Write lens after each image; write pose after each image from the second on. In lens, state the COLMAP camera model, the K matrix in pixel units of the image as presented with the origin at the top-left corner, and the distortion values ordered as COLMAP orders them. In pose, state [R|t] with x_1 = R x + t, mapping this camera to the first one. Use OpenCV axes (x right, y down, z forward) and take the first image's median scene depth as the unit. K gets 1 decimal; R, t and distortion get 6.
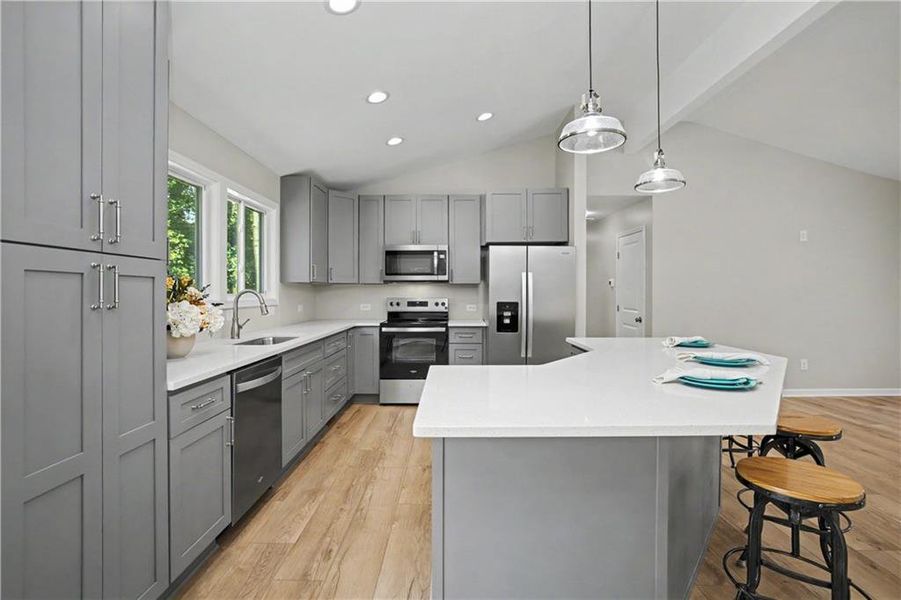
lens RADIAL K [[419.9, 0, 455.8], [0, 419.9, 290.9], [0, 0, 1]] dist [-0.005267, 0.000514]
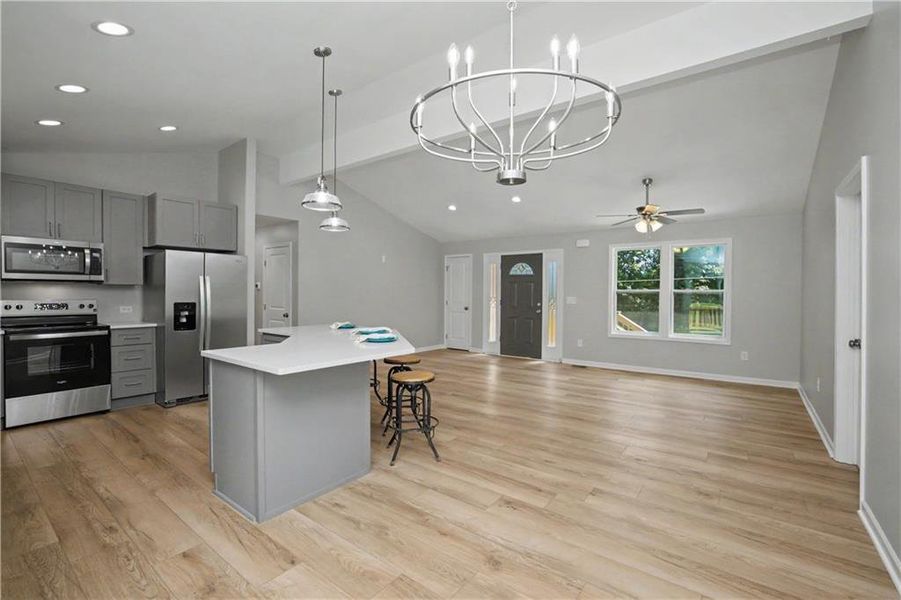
lens RADIAL K [[393.4, 0, 451.7], [0, 393.4, 297.4], [0, 0, 1]] dist [-0.028640, 0.001413]
pose [[0.596911, -0.004912, 0.802293, -0.270614], [-0.009550, 0.999867, 0.013228, -0.007056], [-0.802251, -0.015558, 0.596784, -0.155301]]
